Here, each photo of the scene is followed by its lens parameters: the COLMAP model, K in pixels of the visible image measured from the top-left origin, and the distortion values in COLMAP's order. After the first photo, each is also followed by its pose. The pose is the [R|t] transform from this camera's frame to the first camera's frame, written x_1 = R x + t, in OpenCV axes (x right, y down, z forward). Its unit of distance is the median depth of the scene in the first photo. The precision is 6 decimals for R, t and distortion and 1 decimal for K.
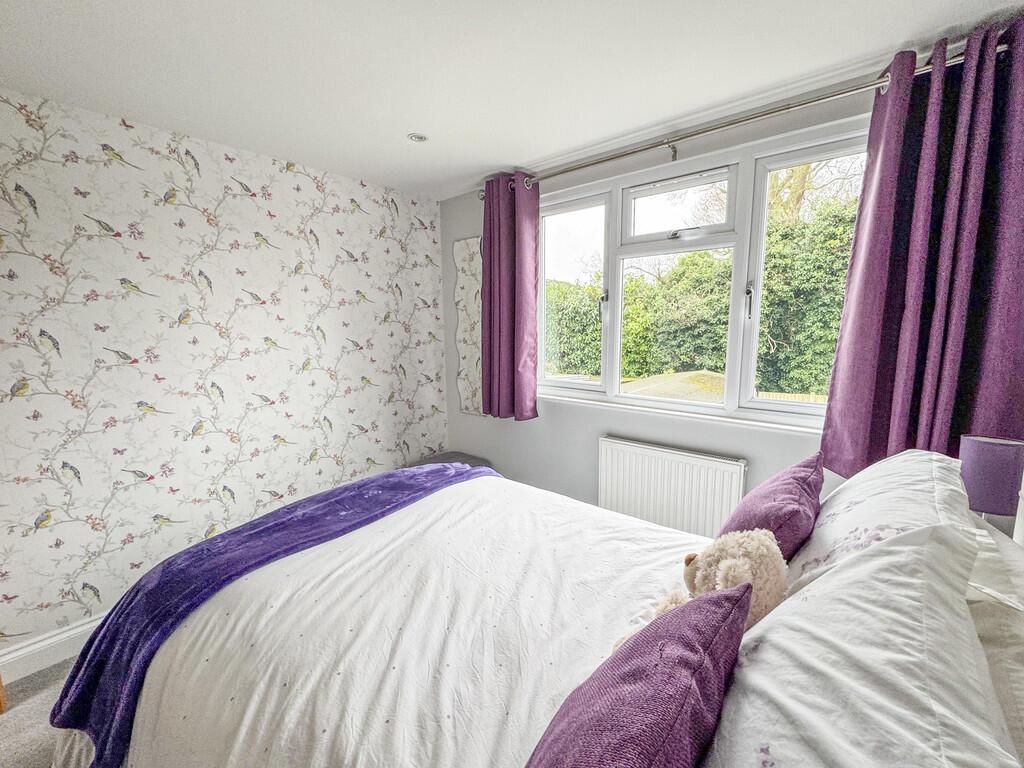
lens RADIAL K [[416.0, 0, 510.4], [0, 416.0, 385.5], [0, 0, 1]] dist [0.002012, 0.000136]
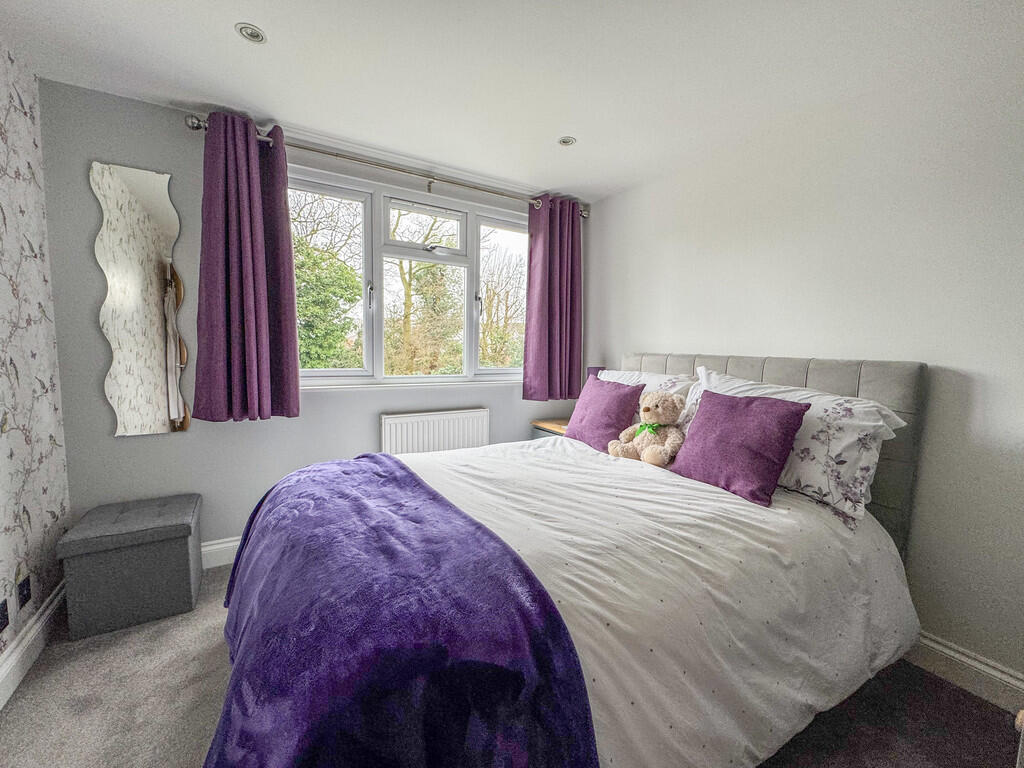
lens RADIAL K [[416.0, 0, 505.6], [0, 416.0, 382.0], [0, 0, 1]] dist [0.002012, 0.000136]
pose [[0.340867, -0.065554, 0.937823, -0.769521], [0.110278, 0.993467, 0.029362, 0.043673], [-0.933621, 0.093413, 0.345869, 0.358475]]
